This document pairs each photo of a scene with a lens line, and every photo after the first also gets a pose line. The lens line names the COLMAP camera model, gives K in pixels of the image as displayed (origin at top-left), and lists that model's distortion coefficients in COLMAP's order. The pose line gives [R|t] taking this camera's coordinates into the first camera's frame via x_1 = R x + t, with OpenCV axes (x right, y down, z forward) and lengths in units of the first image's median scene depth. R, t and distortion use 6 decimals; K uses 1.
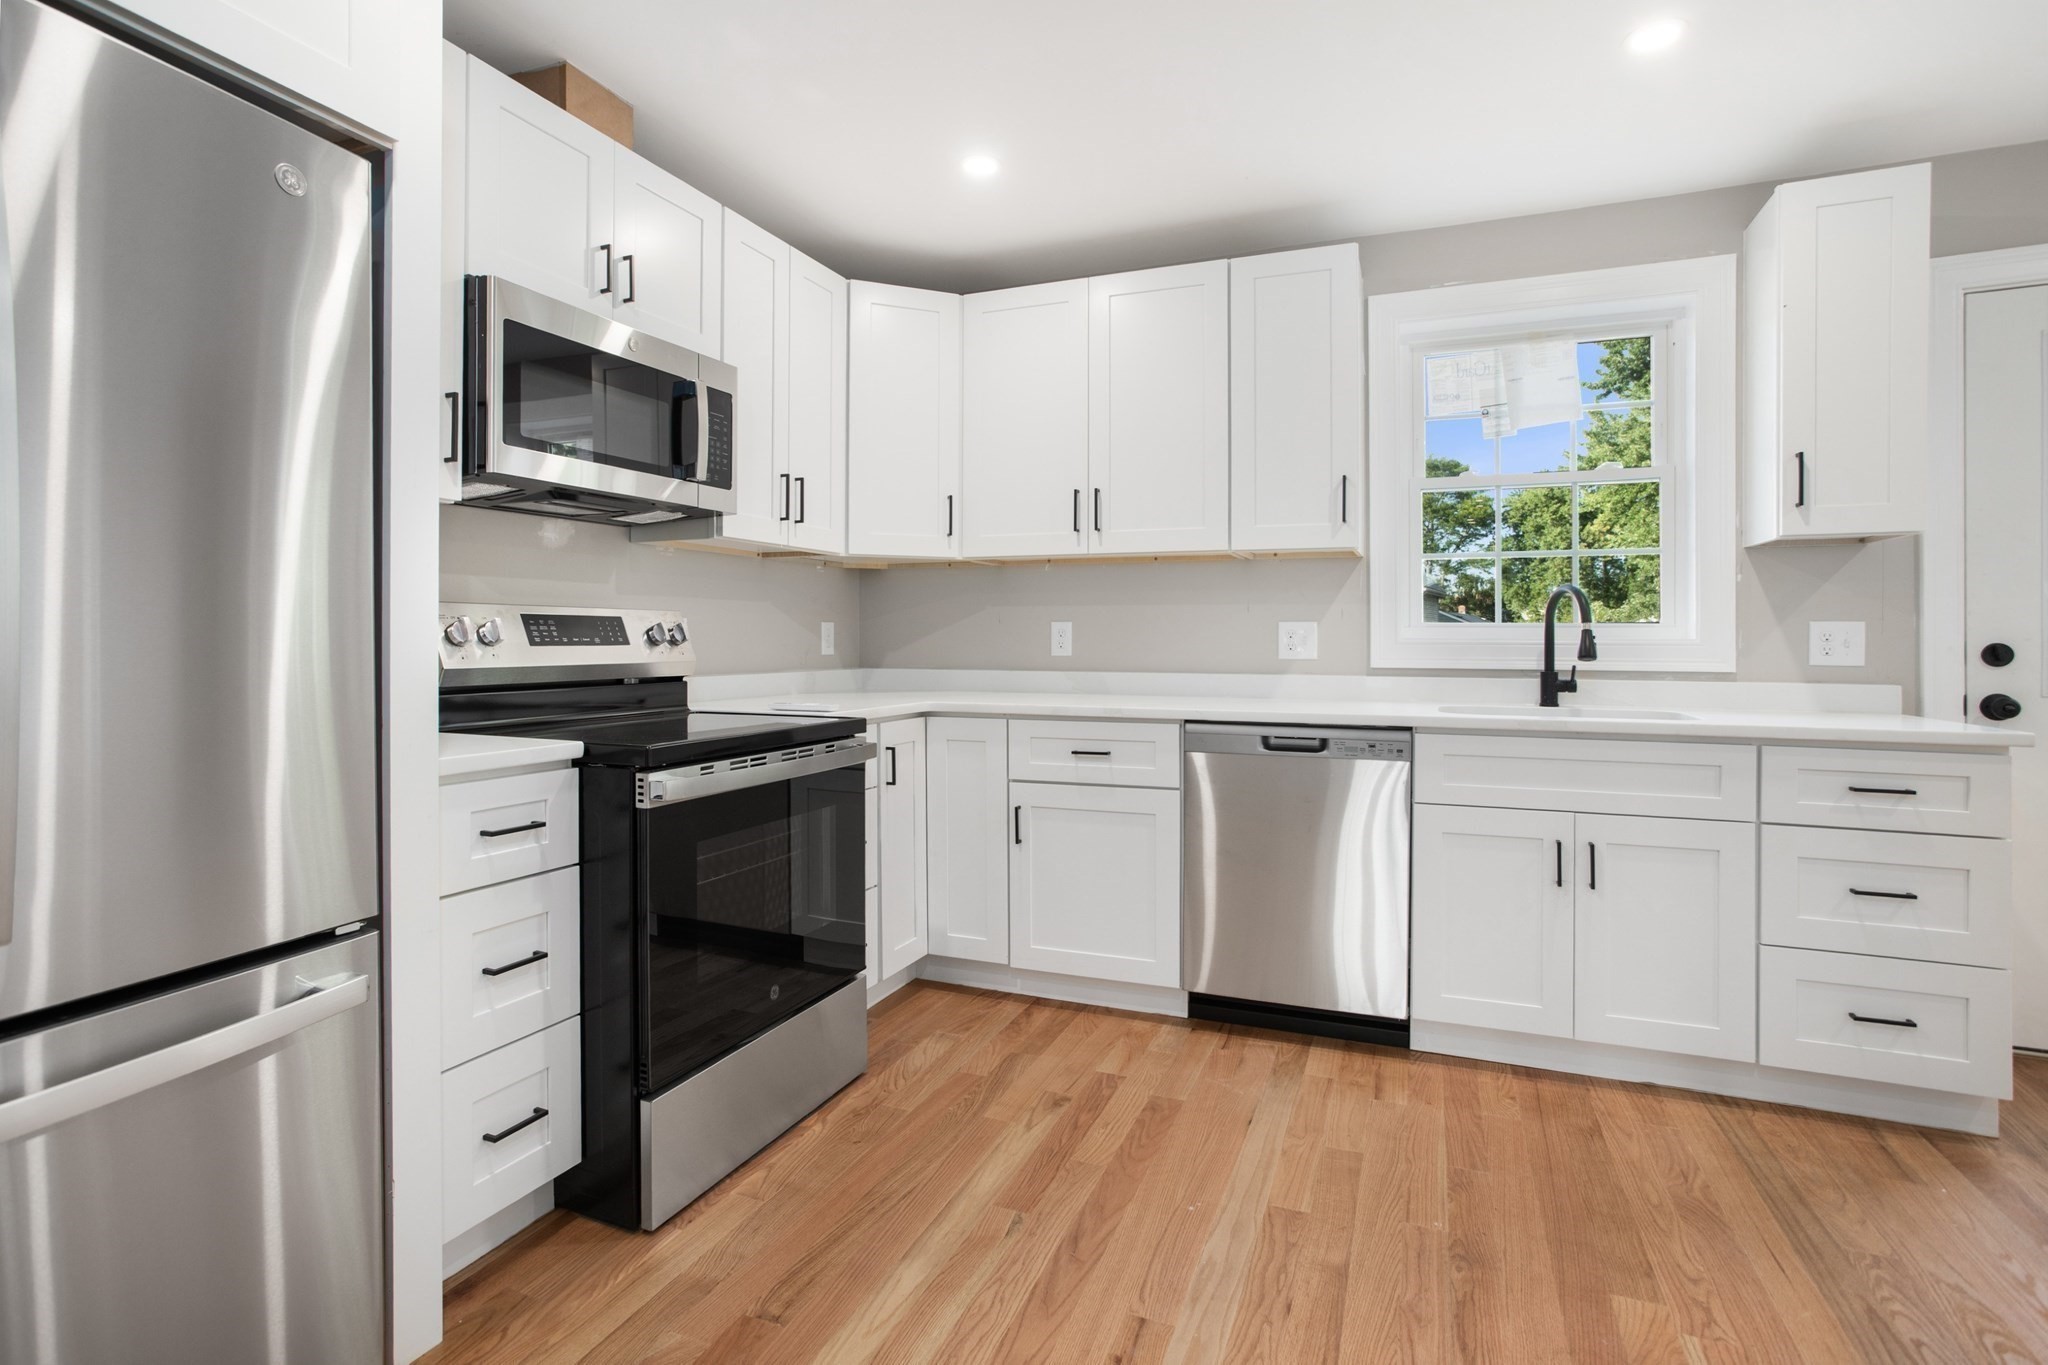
lens RADIAL K [[993.1, 0, 1030.2], [0, 993.1, 641.7], [0, 0, 1]] dist [-0.040858, 0.023855]
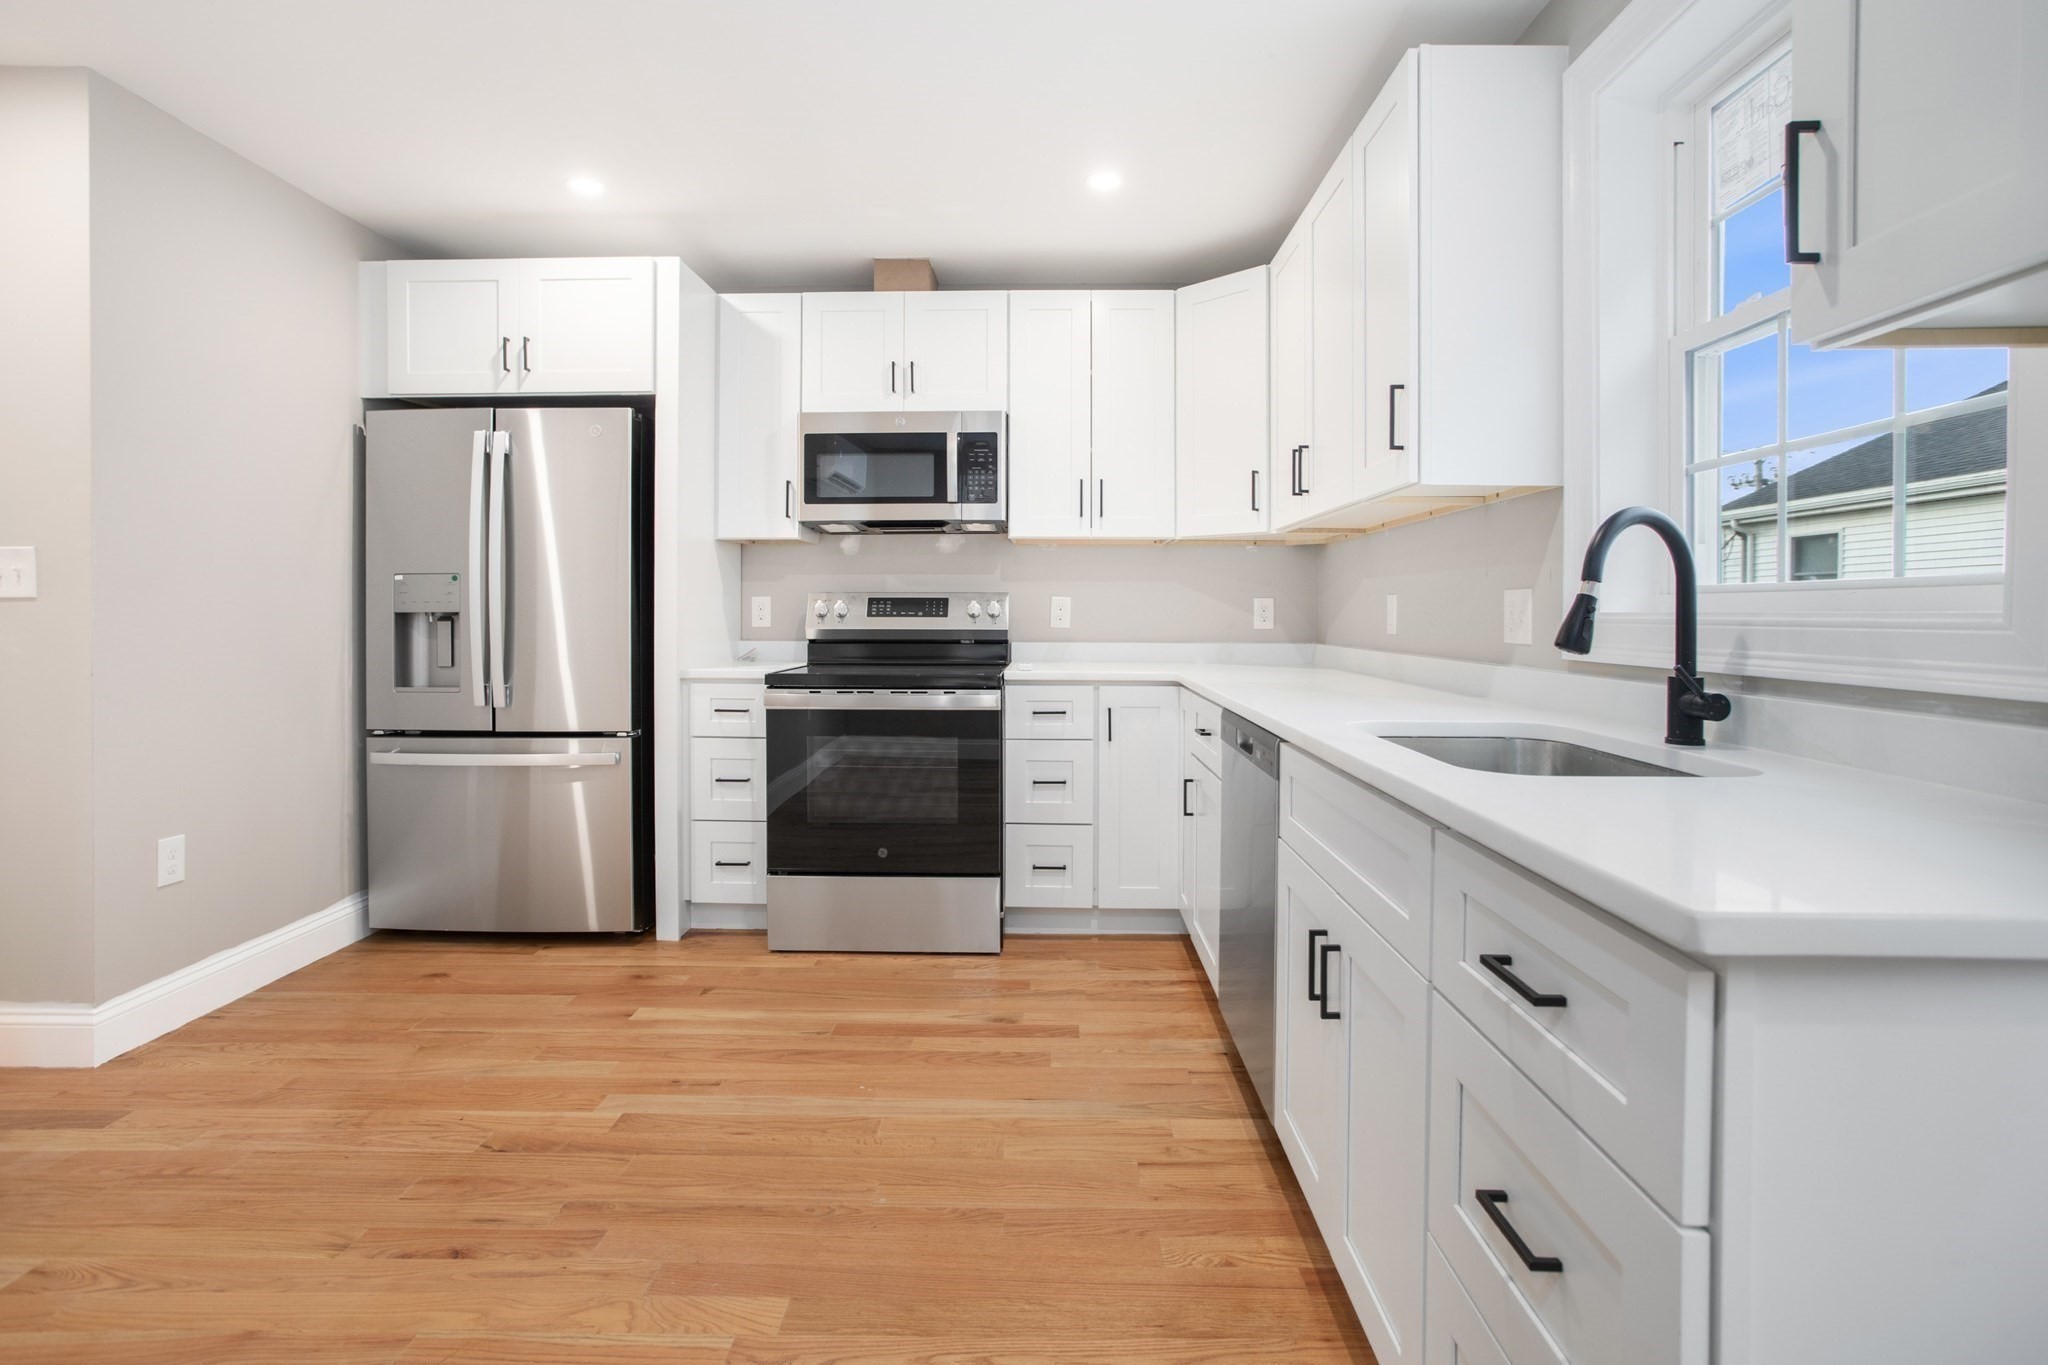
lens RADIAL K [[1003.3, 0, 1030.5], [0, 1003.3, 619.3], [0, 0, 1]] dist [-0.044542, 0.024587]
pose [[0.356097, 0.004757, -0.934437, 1.004214], [-0.006058, 0.999978, 0.002782, 0.002057], [0.934429, 0.004670, 0.356118, 0.557664]]
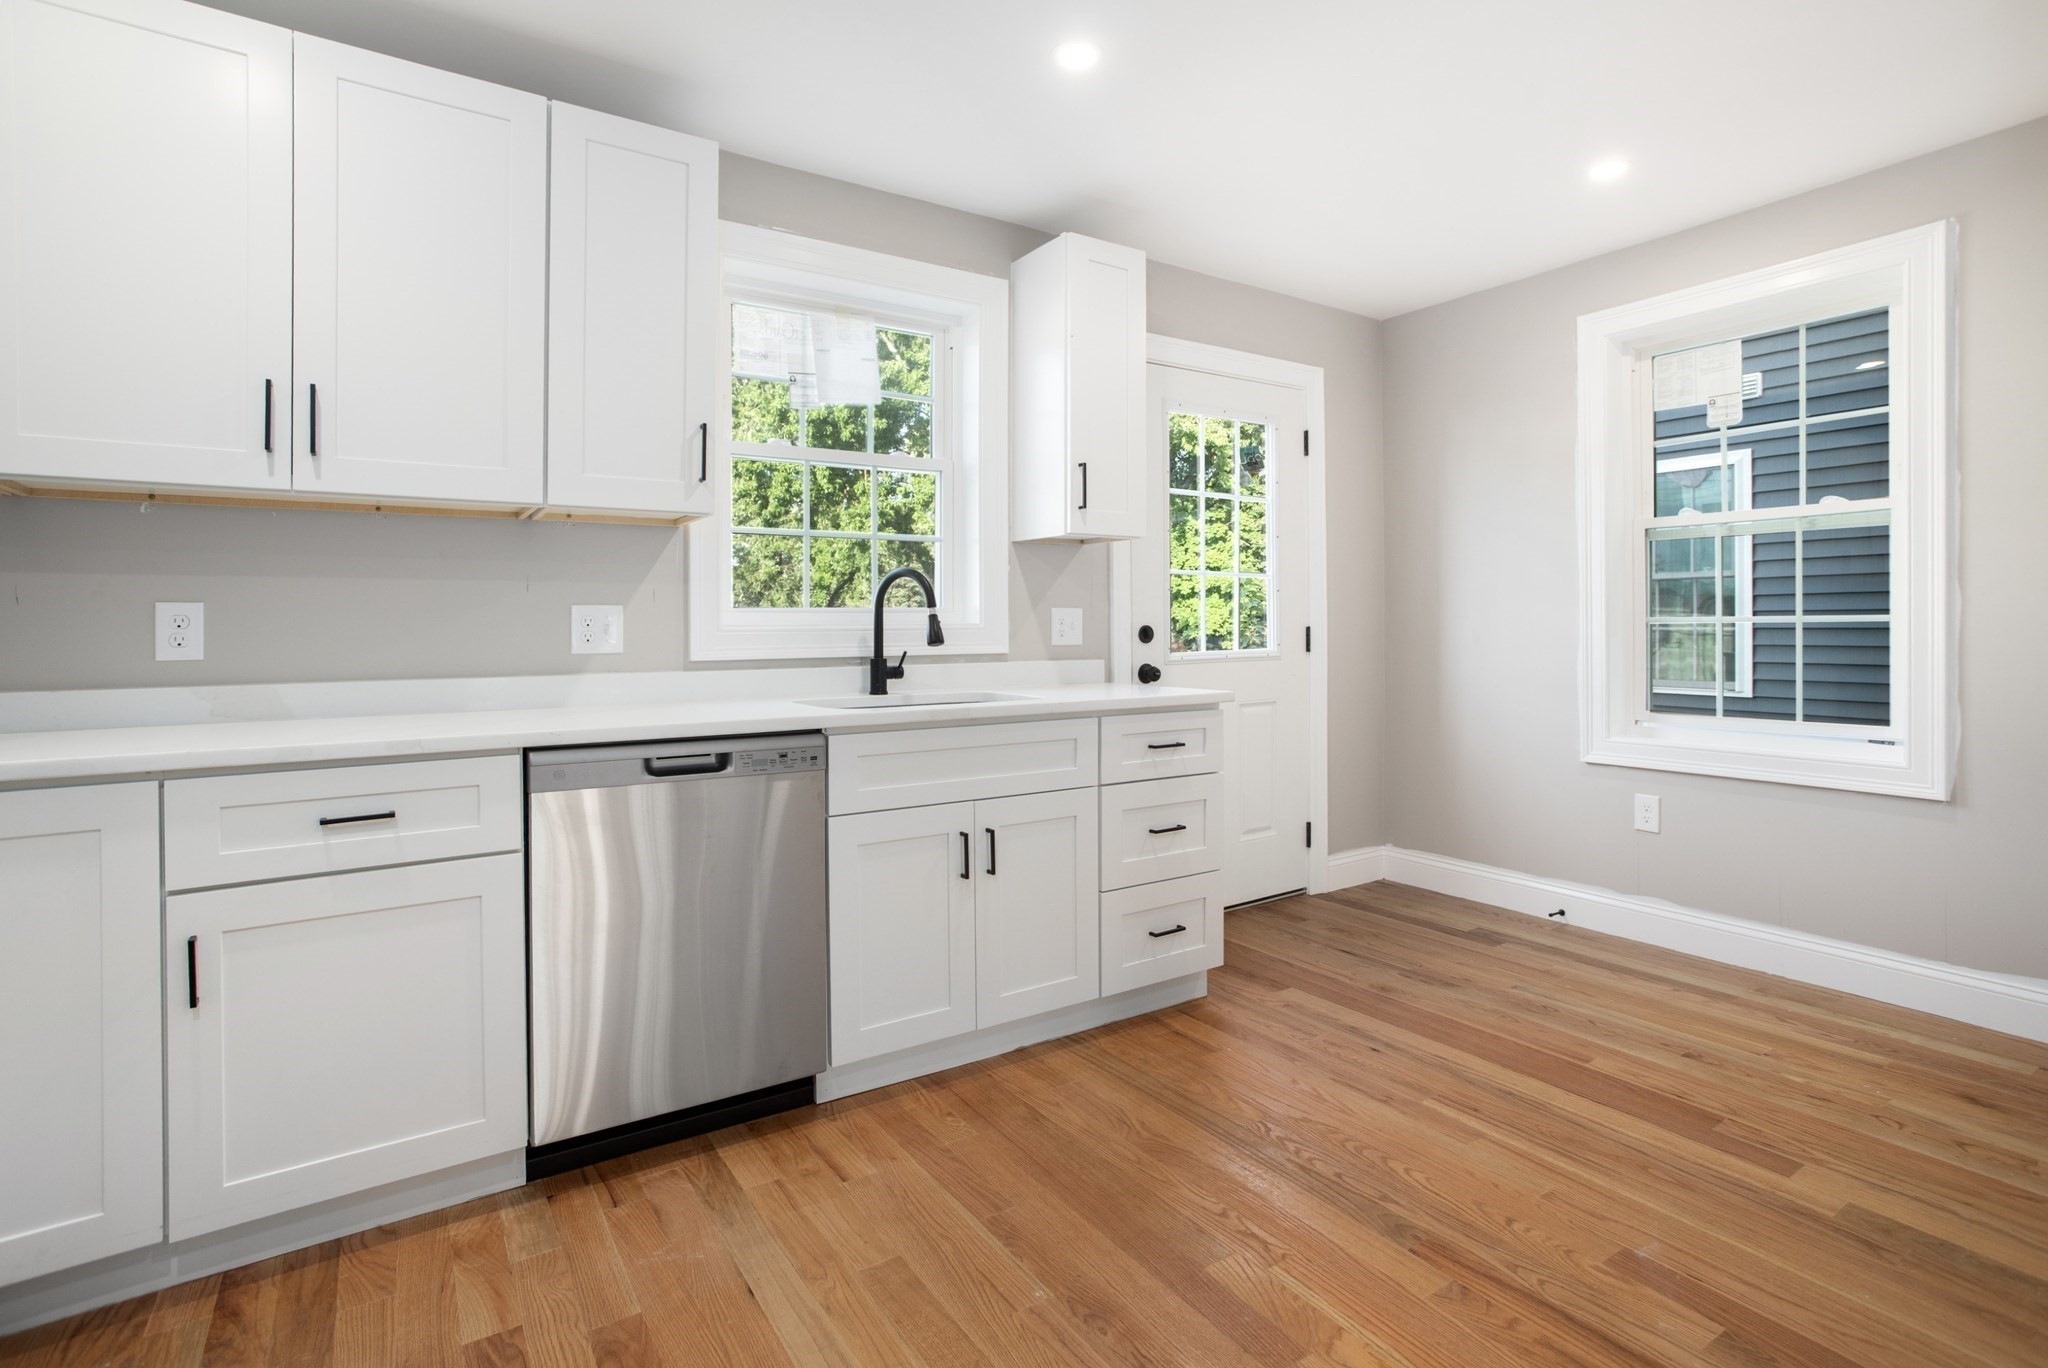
lens RADIAL K [[1003.3, 0, 1030.5], [0, 1003.3, 620.8], [0, 0, 1]] dist [-0.044542, 0.024587]
pose [[0.567547, -0.004001, 0.823332, -0.222740], [0.011193, 0.999933, -0.002857, -0.002296], [-0.823265, 0.010837, 0.567554, 0.356065]]
